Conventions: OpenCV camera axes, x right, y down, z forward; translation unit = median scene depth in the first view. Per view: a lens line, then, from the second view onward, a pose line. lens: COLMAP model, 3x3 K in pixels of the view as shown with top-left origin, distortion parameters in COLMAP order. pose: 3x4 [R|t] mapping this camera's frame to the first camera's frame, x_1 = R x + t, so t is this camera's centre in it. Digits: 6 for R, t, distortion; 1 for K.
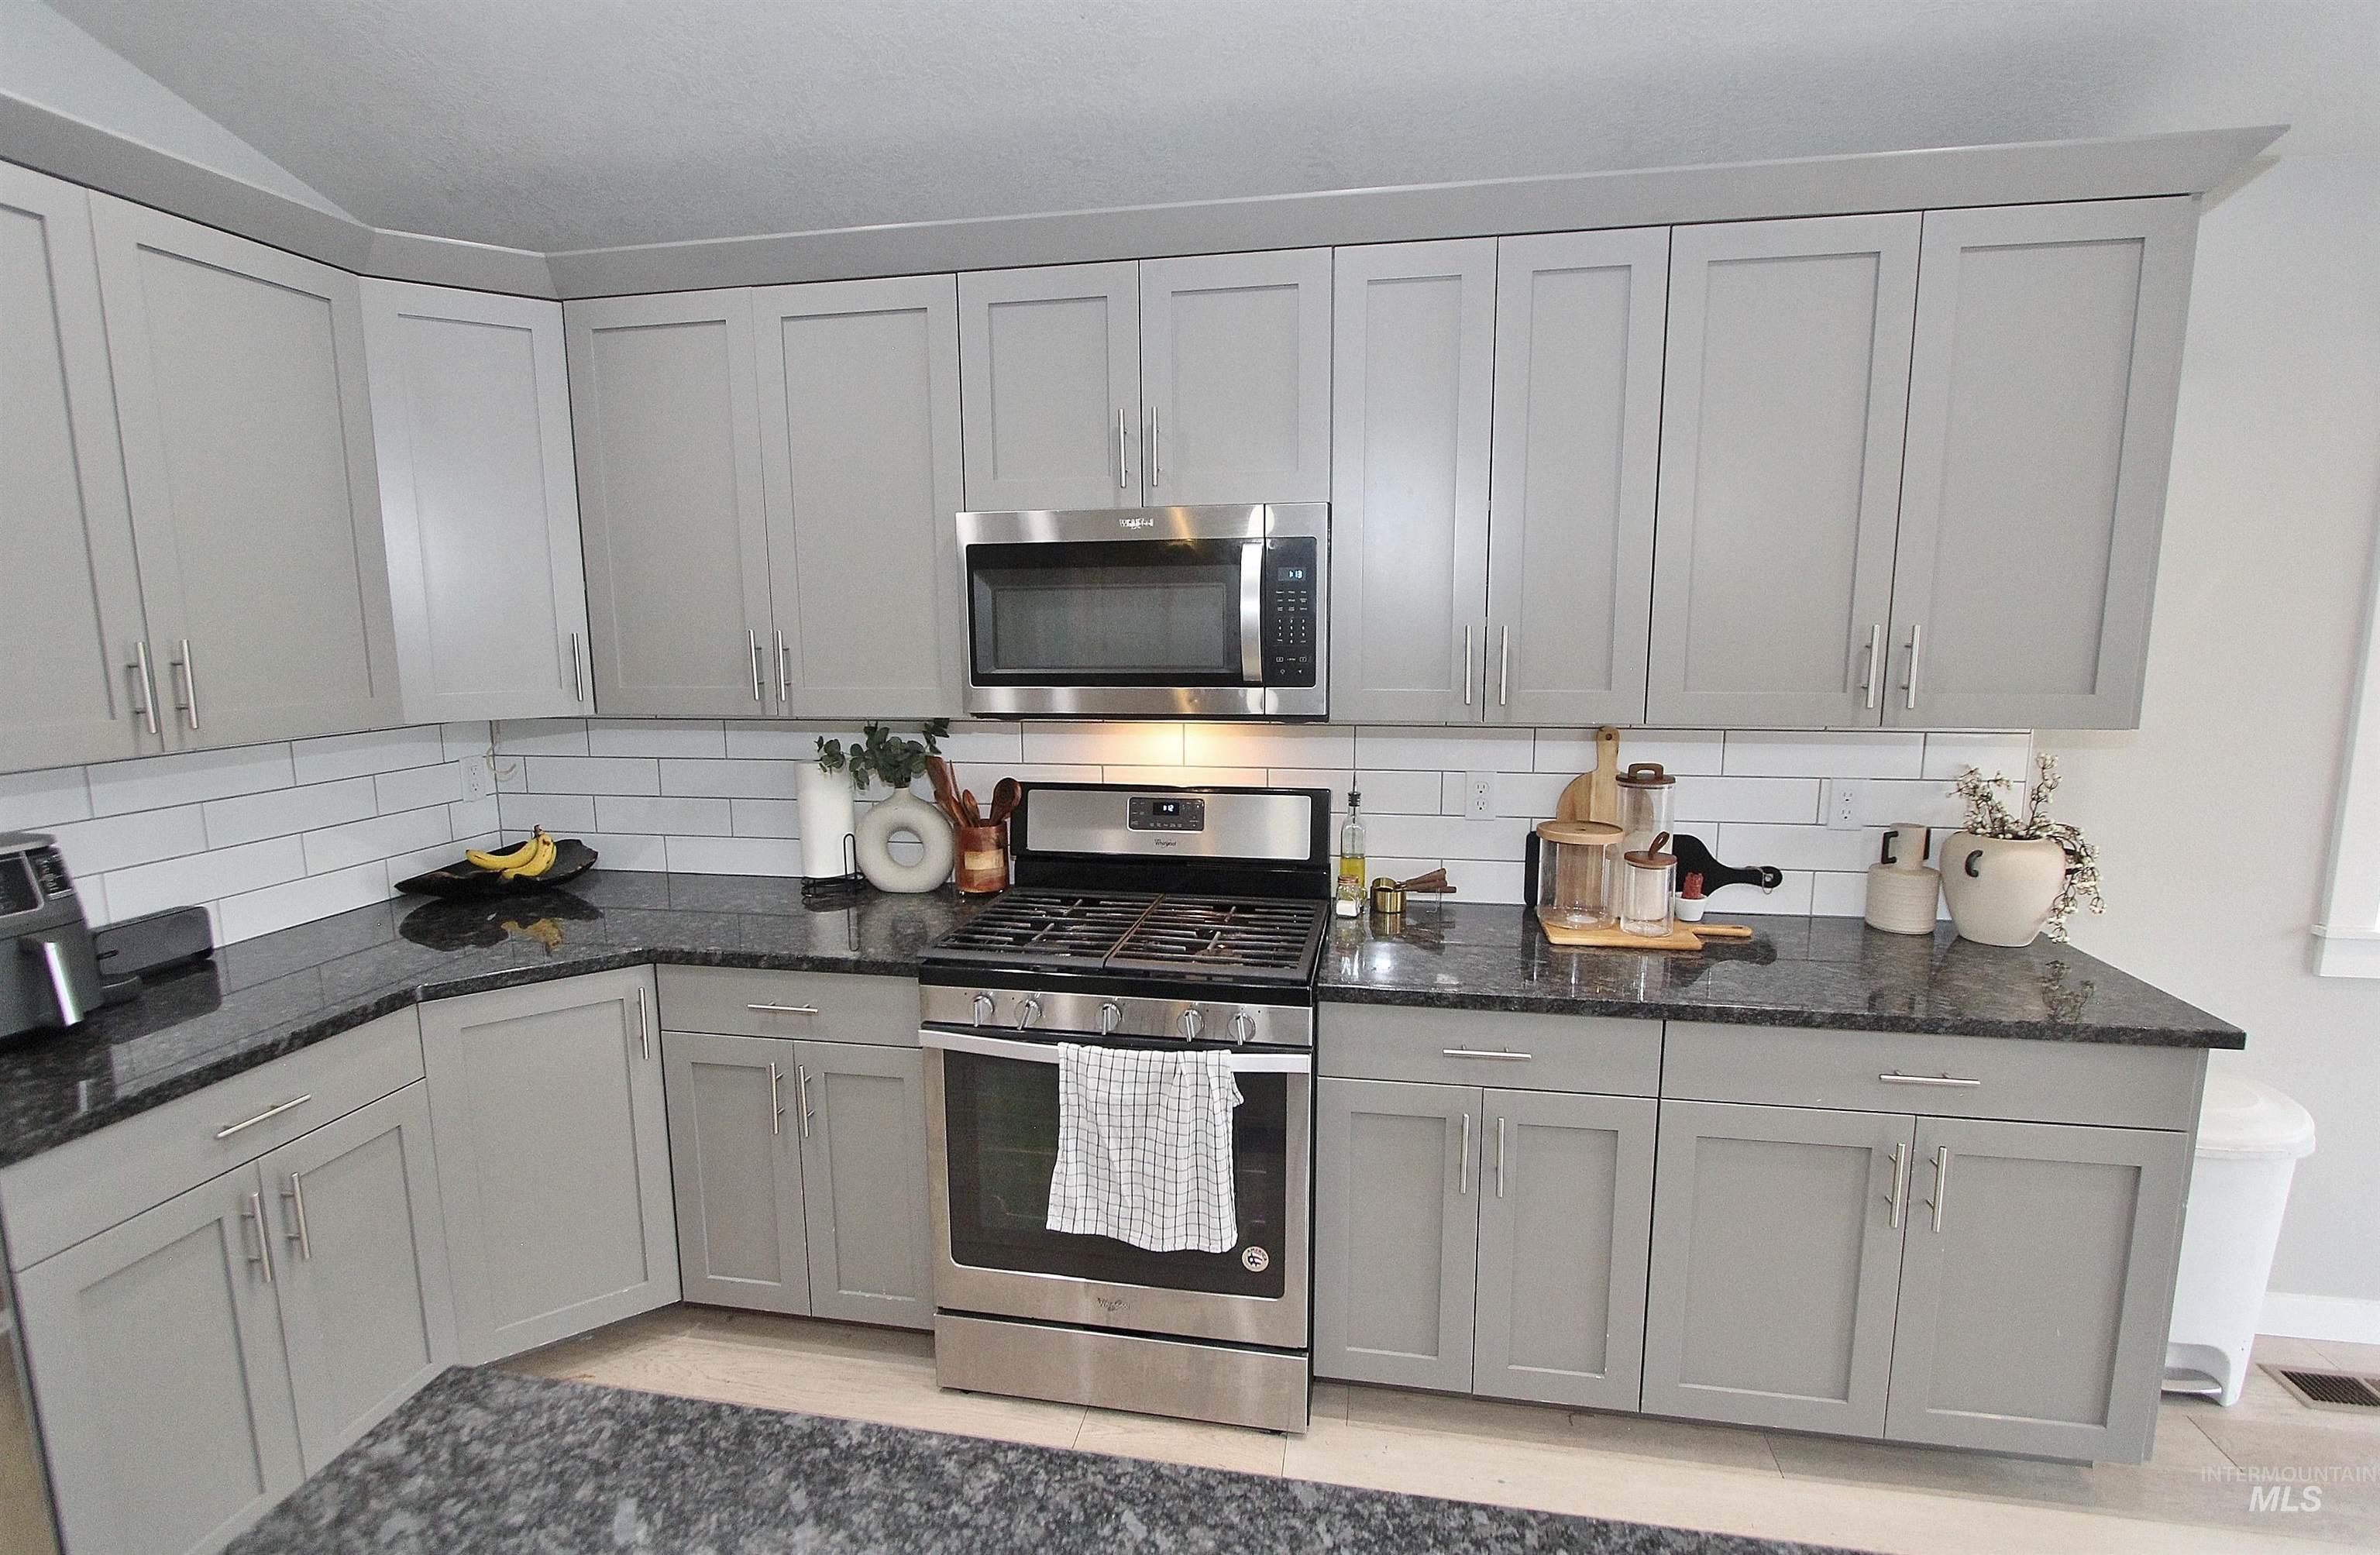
lens RADIAL K [[1104.2, 0, 1202.3], [0, 1104.2, 787.1], [0, 0, 1]] dist [-0.005125, -0.000556]
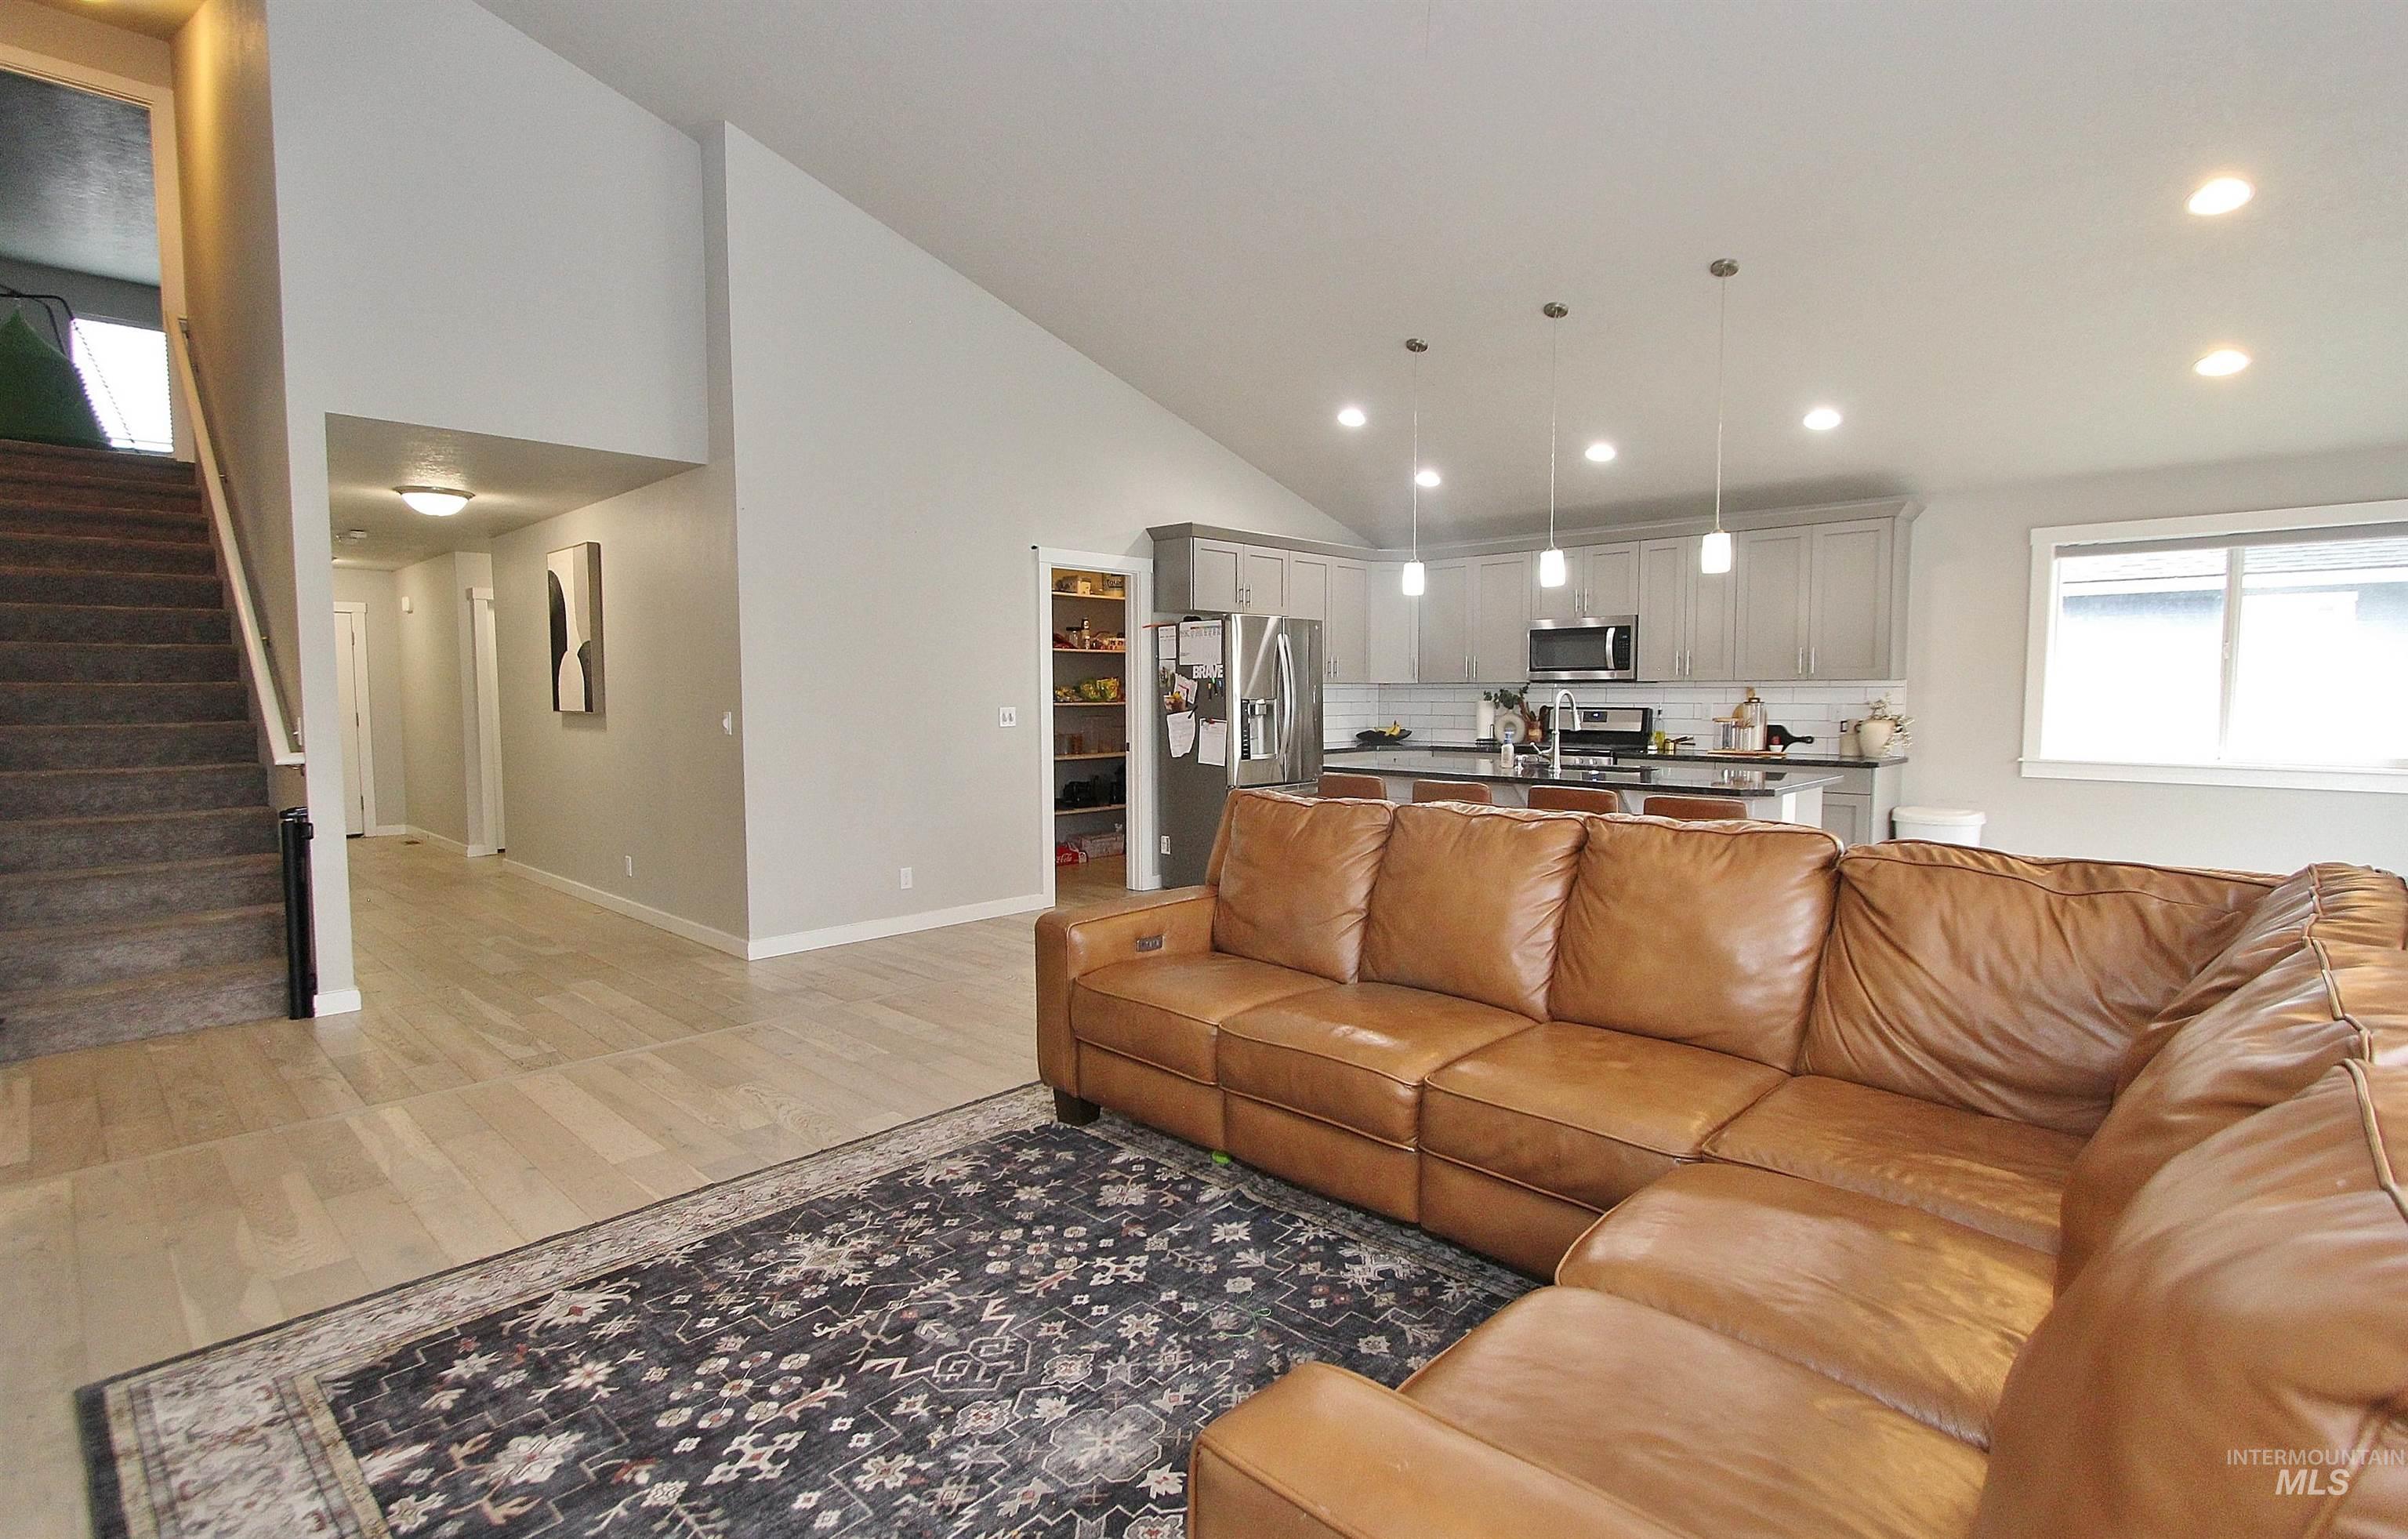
lens RADIAL K [[1117.3, 0, 1201.2], [0, 1117.3, 770.9], [0, 0, 1]] dist [-0.005125, -0.000556]
pose [[0.819136, 0.044226, -0.571892, 0.863817], [-0.088435, 0.994840, -0.049734, 0.431937], [0.566741, 0.091314, 0.818820, -2.151503]]
